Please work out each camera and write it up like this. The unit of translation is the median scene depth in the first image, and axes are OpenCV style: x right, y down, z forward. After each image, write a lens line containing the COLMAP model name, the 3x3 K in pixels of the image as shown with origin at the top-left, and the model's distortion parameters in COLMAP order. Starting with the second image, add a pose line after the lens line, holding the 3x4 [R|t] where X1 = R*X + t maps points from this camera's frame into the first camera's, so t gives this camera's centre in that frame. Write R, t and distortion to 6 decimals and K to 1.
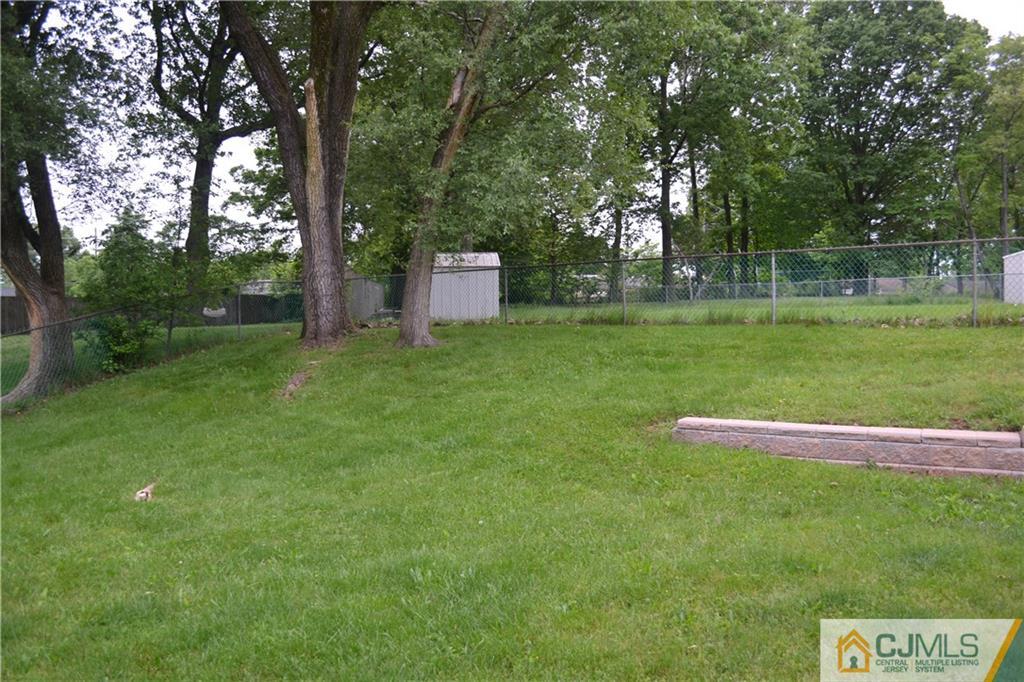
lens RADIAL K [[816.7, 0, 510.8], [0, 816.7, 345.9], [0, 0, 1]] dist [-0.080296, 0.006553]
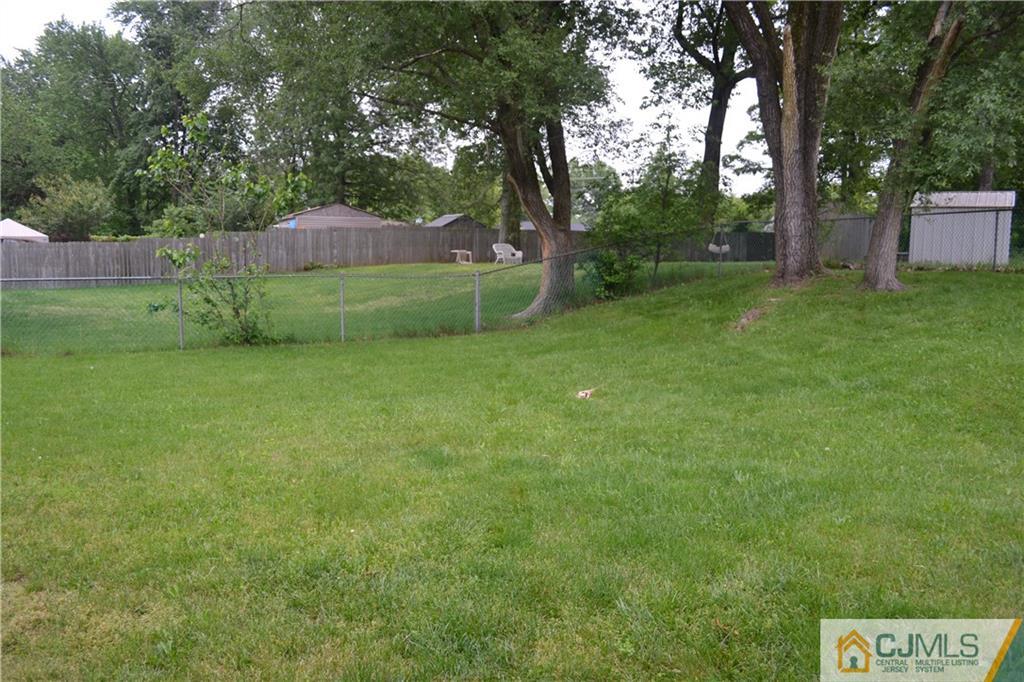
lens RADIAL K [[816.7, 0, 513.0], [0, 816.7, 339.7], [0, 0, 1]] dist [-0.080296, 0.006553]
pose [[0.810946, 0.084693, -0.578958, 0.090123], [-0.043814, 0.995481, 0.084254, -0.001733], [0.583478, -0.042959, 0.810992, -0.050057]]
